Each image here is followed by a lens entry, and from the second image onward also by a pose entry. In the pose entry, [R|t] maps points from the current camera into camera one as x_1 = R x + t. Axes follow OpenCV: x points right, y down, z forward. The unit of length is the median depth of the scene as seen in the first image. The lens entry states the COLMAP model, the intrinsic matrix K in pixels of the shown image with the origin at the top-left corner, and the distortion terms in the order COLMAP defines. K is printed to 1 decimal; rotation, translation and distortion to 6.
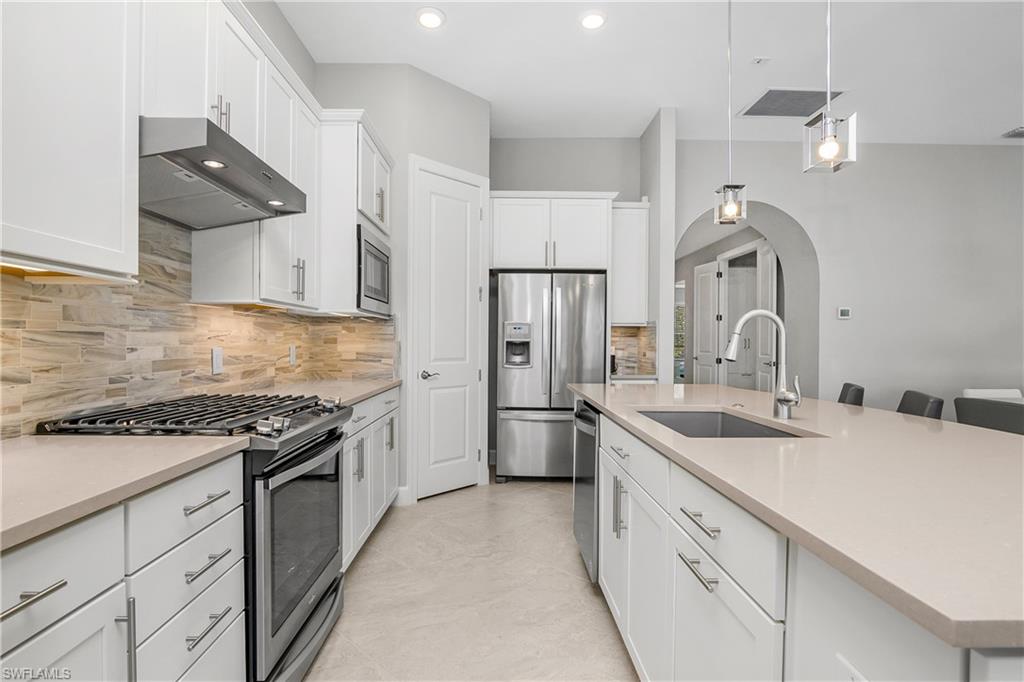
lens RADIAL K [[513.8, 0, 512.4], [0, 513.8, 346.5], [0, 0, 1]] dist [-0.017964, 0.002401]
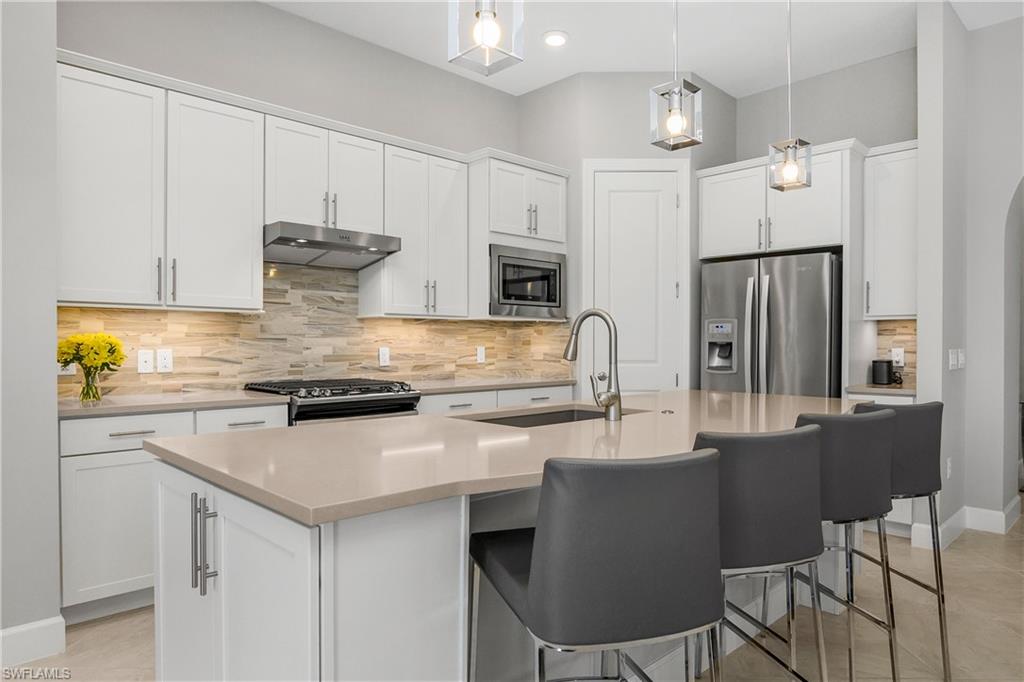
lens RADIAL K [[645.9, 0, 503.2], [0, 645.9, 348.8], [0, 0, 1]] dist [-0.019233, 0.001008]
pose [[0.675073, 0.000530, -0.737751, 0.996453], [-0.003060, 0.999993, -0.002082, 0.007734], [0.737745, 0.003664, 0.675070, 0.020086]]
